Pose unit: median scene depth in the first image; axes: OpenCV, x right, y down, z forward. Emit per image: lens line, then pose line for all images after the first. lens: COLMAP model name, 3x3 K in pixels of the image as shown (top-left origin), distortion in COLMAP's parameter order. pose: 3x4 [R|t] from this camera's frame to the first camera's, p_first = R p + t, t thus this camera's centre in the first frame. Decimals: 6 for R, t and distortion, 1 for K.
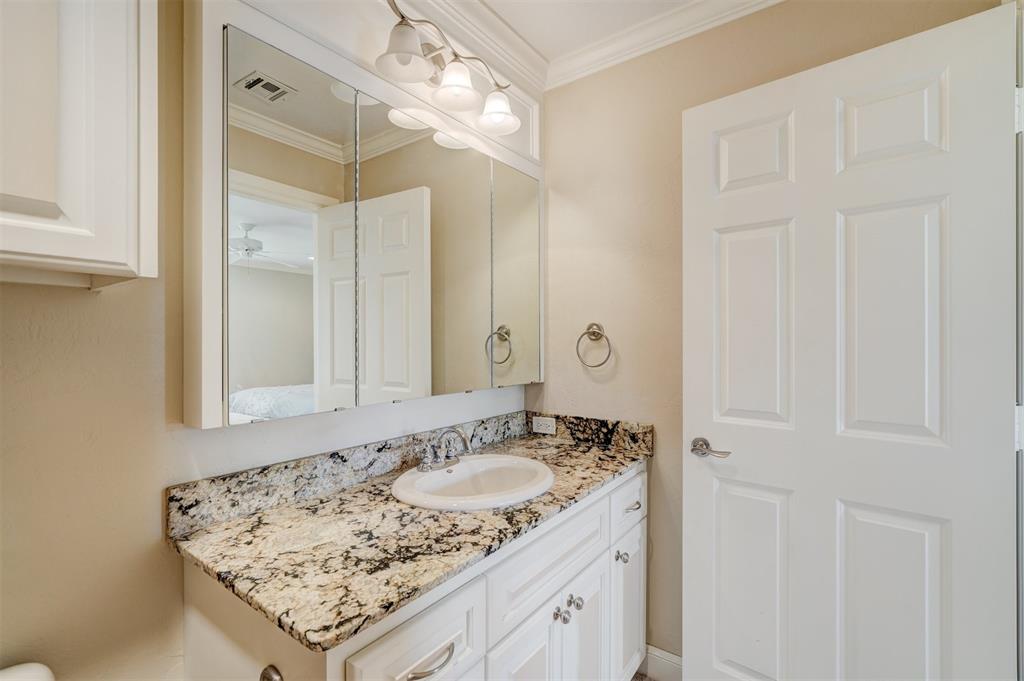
lens RADIAL K [[462.9, 0, 507.1], [0, 462.9, 336.5], [0, 0, 1]] dist [-0.005355, 0.000684]
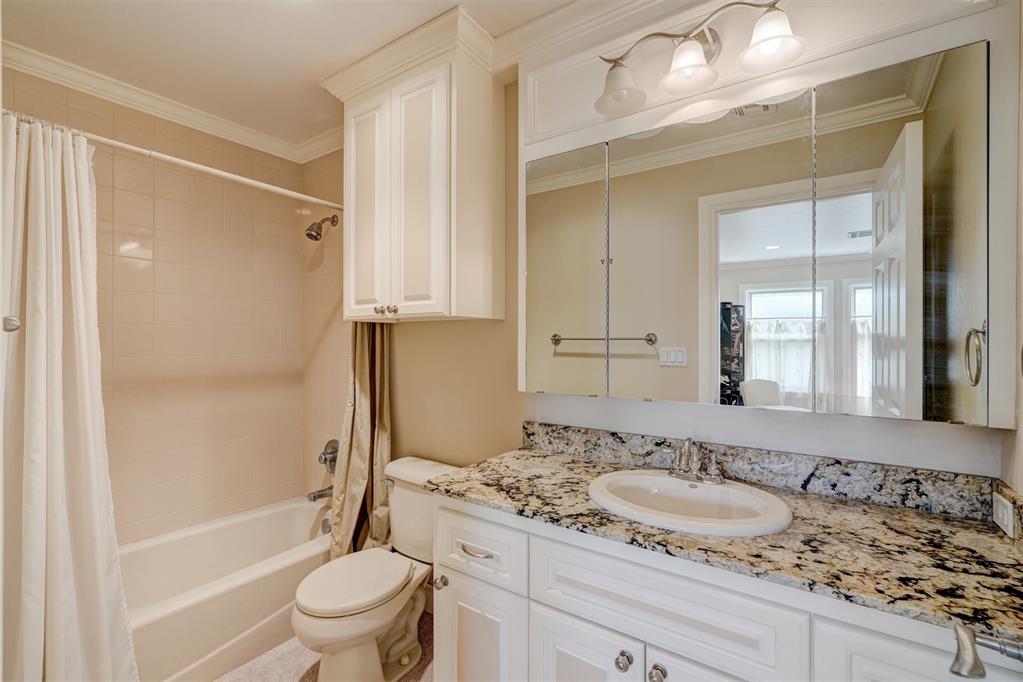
lens RADIAL K [[468.9, 0, 516.9], [0, 468.9, 341.7], [0, 0, 1]] dist [-0.002760, 0.000215]
pose [[0.020497, 0.001555, -0.999789, 1.043698], [0.005414, 0.999984, 0.001666, -0.000274], [0.999775, -0.005447, 0.020489, 0.820771]]
